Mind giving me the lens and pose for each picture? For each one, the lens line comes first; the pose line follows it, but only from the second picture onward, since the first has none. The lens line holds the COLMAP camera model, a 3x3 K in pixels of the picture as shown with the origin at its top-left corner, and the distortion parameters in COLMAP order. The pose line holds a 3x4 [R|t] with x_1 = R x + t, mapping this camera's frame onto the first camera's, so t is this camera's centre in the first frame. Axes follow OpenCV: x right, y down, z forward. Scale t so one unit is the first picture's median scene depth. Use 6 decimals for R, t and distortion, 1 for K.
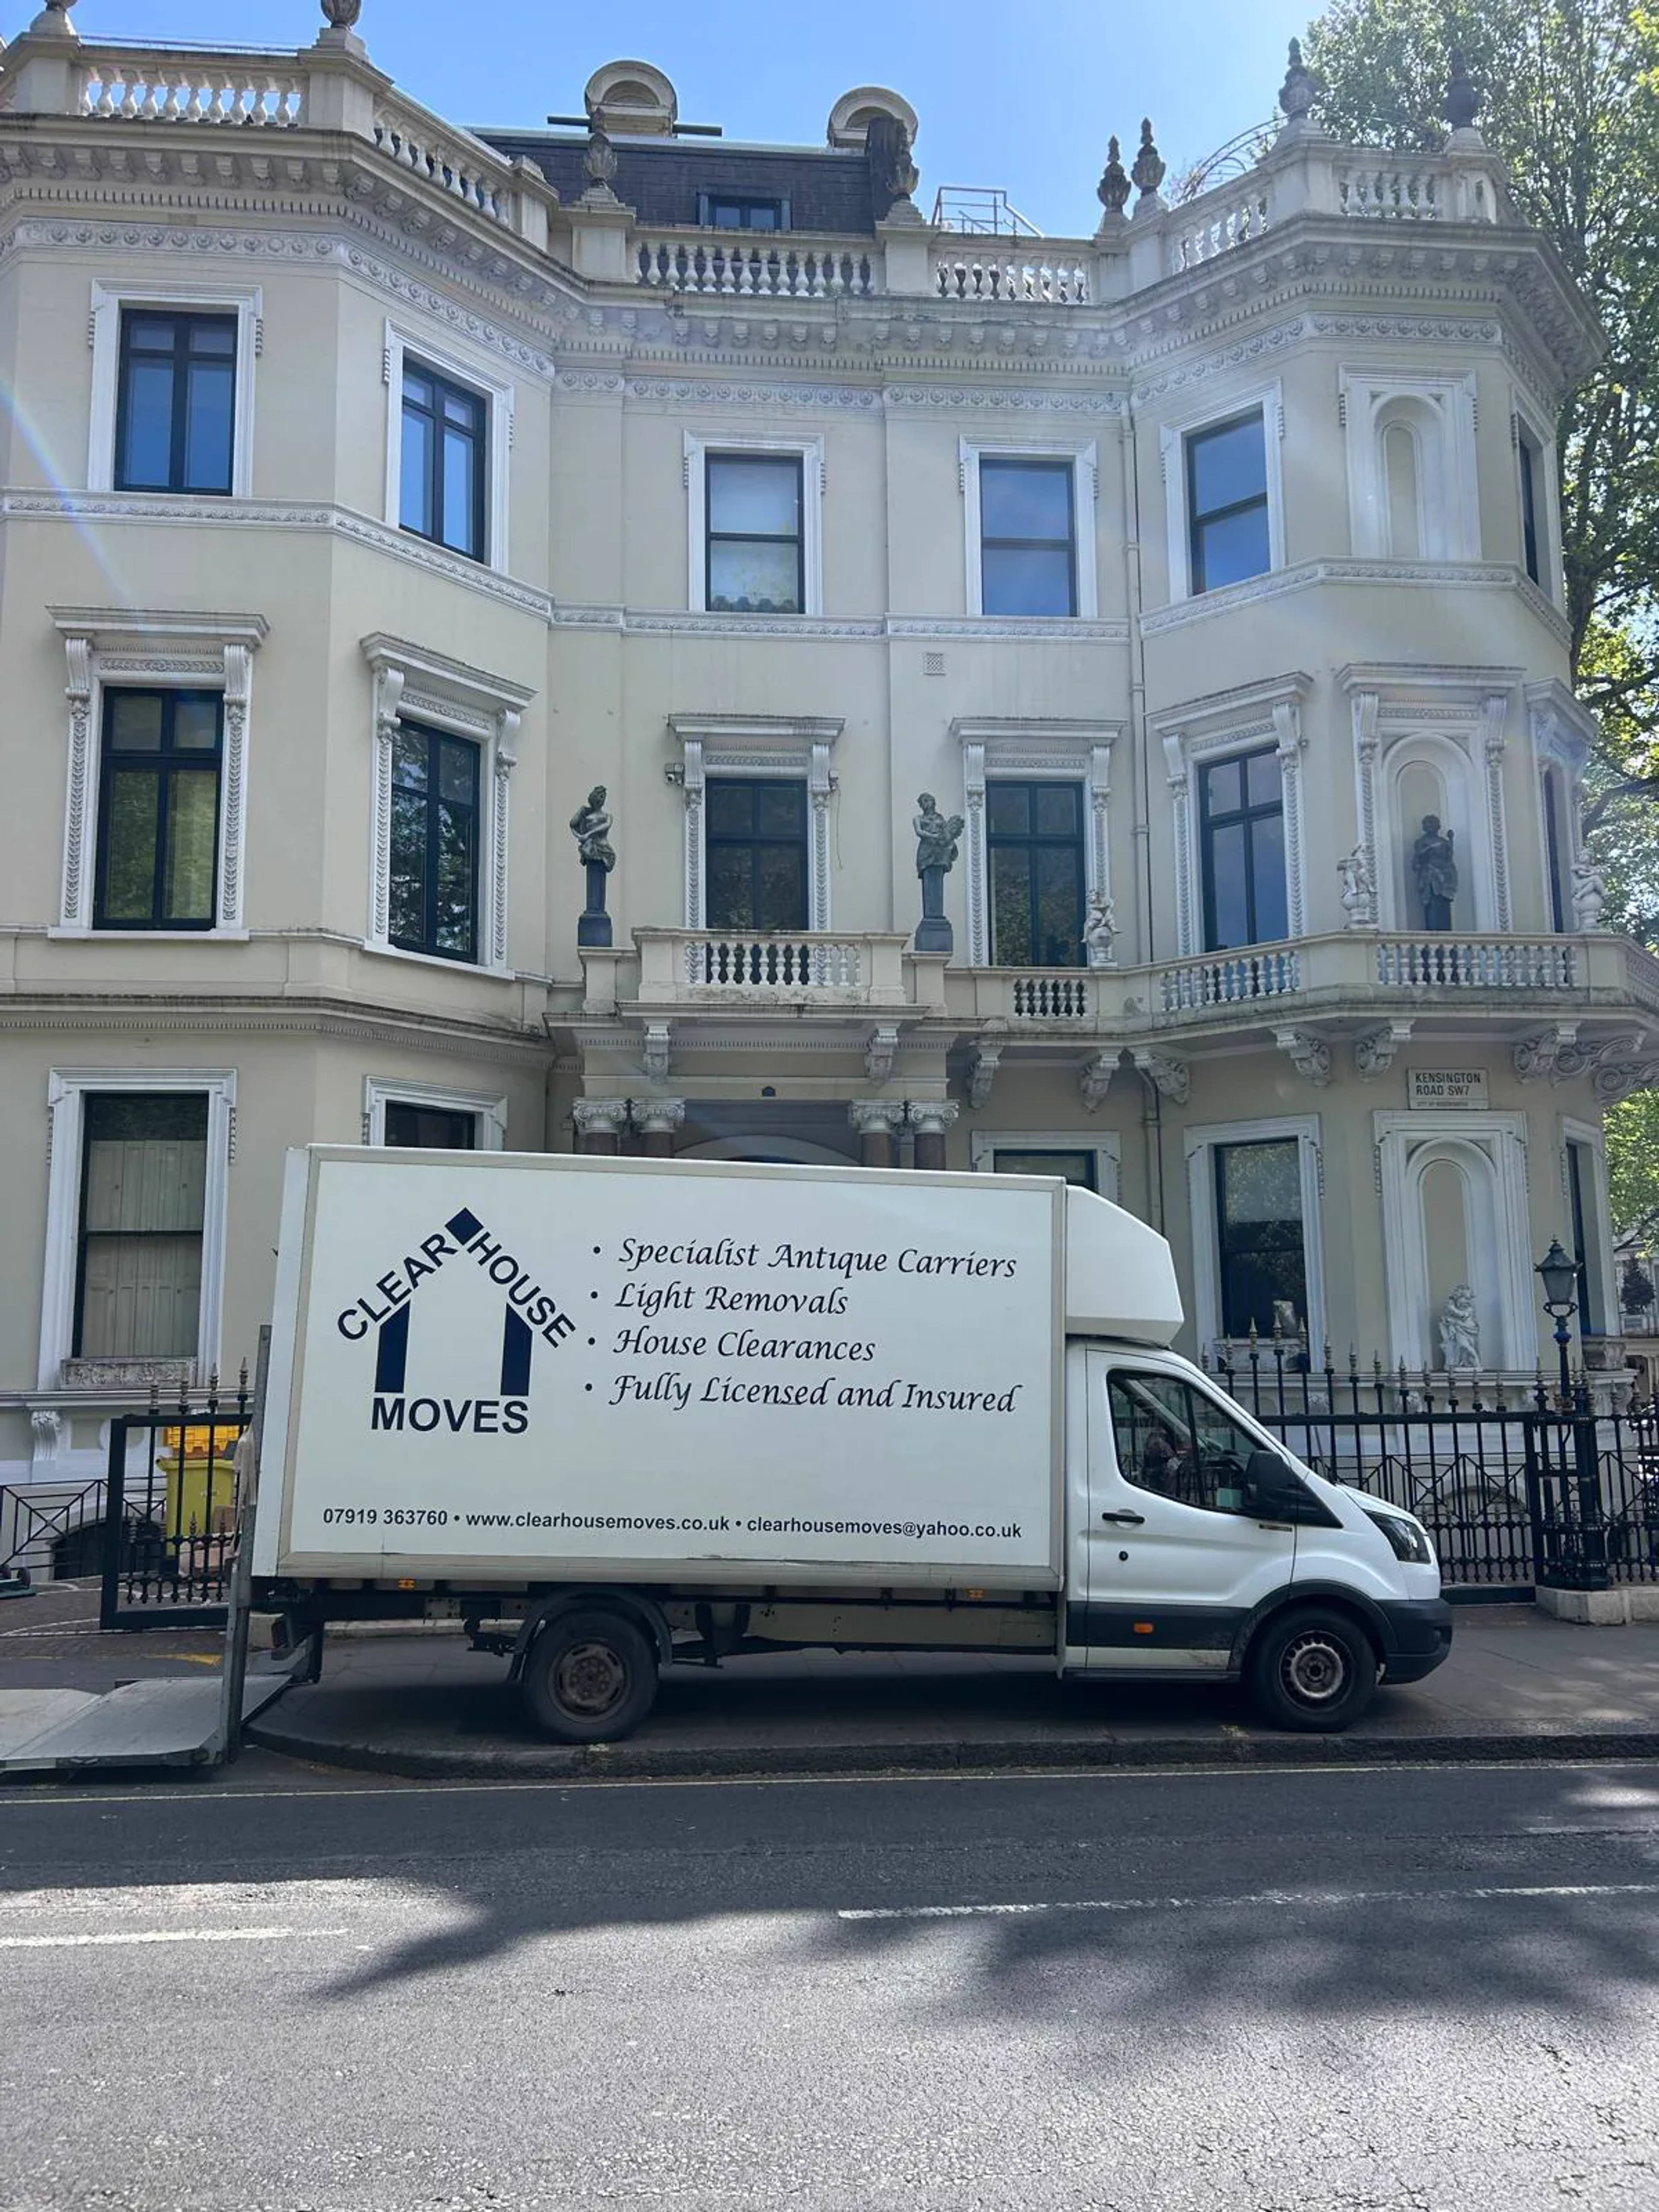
lens RADIAL K [[1657.8, 0, 829.5], [0, 1657.8, 1106.0], [0, 0, 1]] dist [0.054079, -0.083139]
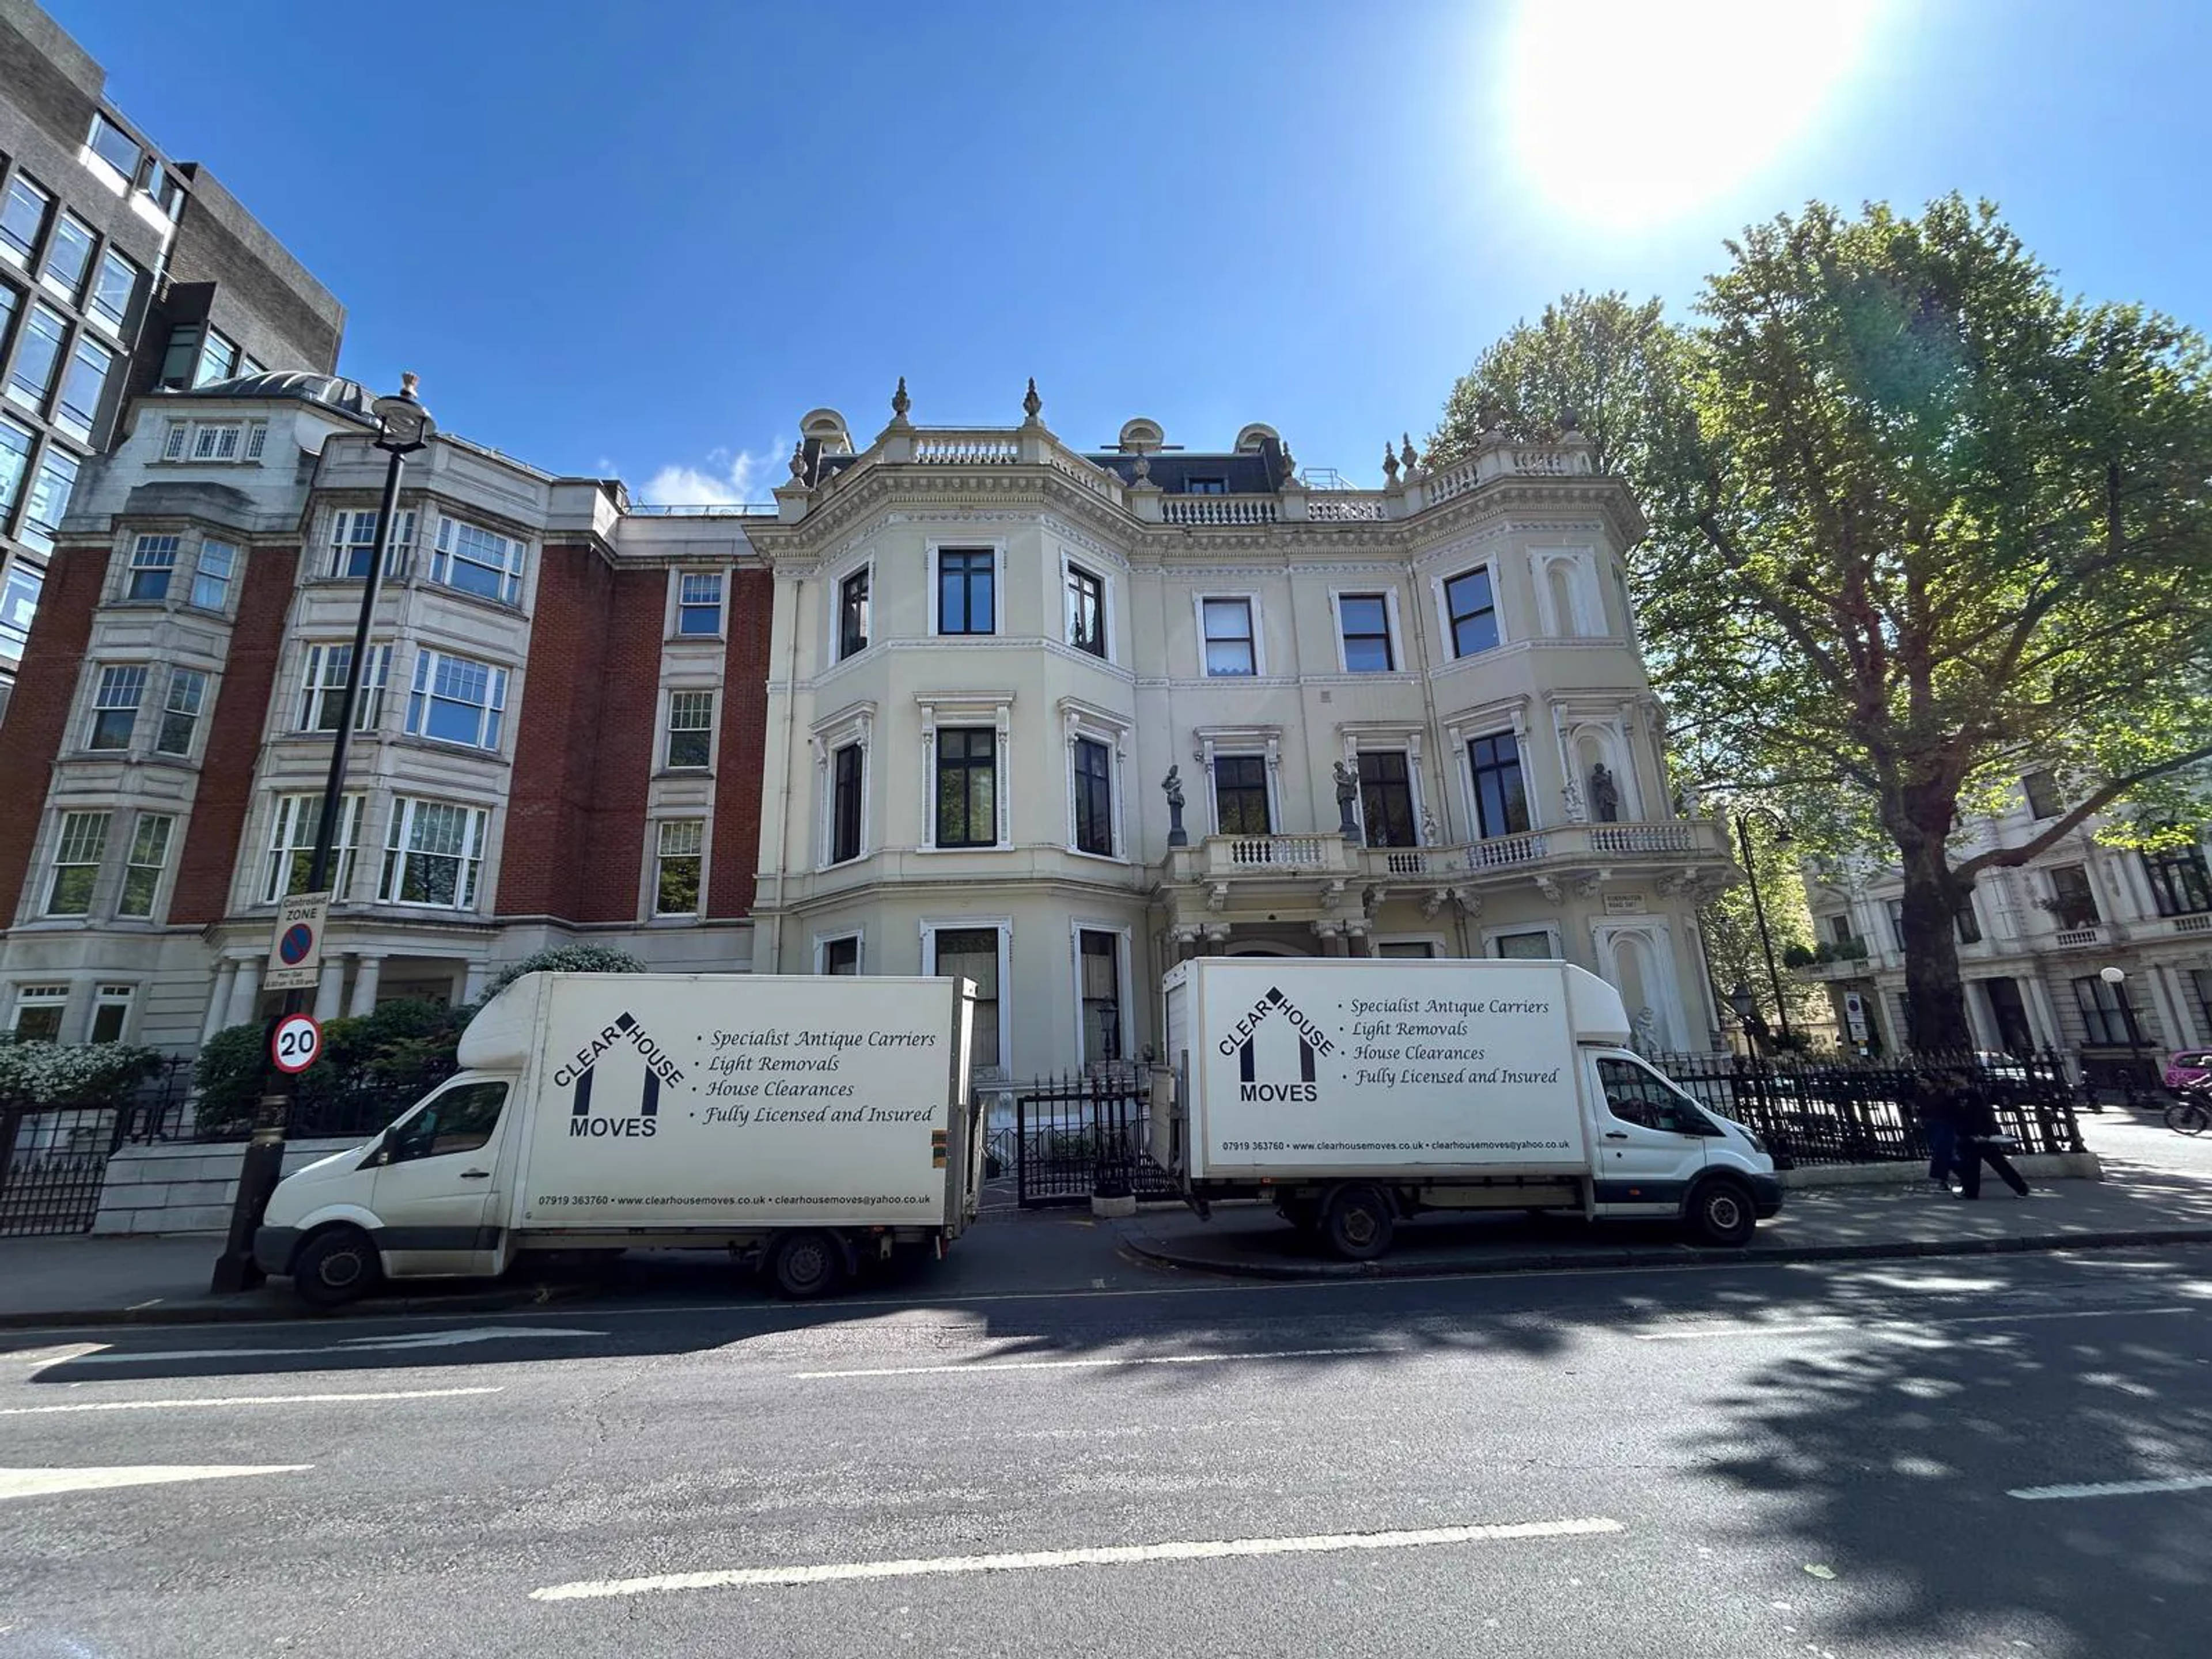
lens RADIAL K [[880.1, 0, 1106.0], [0, 880.1, 829.5], [0, 0, 1]] dist [-0.046465, 0.008926]
pose [[0.997750, -0.038238, -0.055079, -0.168267], [0.032361, 0.994062, -0.103890, -0.010887], [0.058724, 0.101874, 0.993063, -0.034005]]
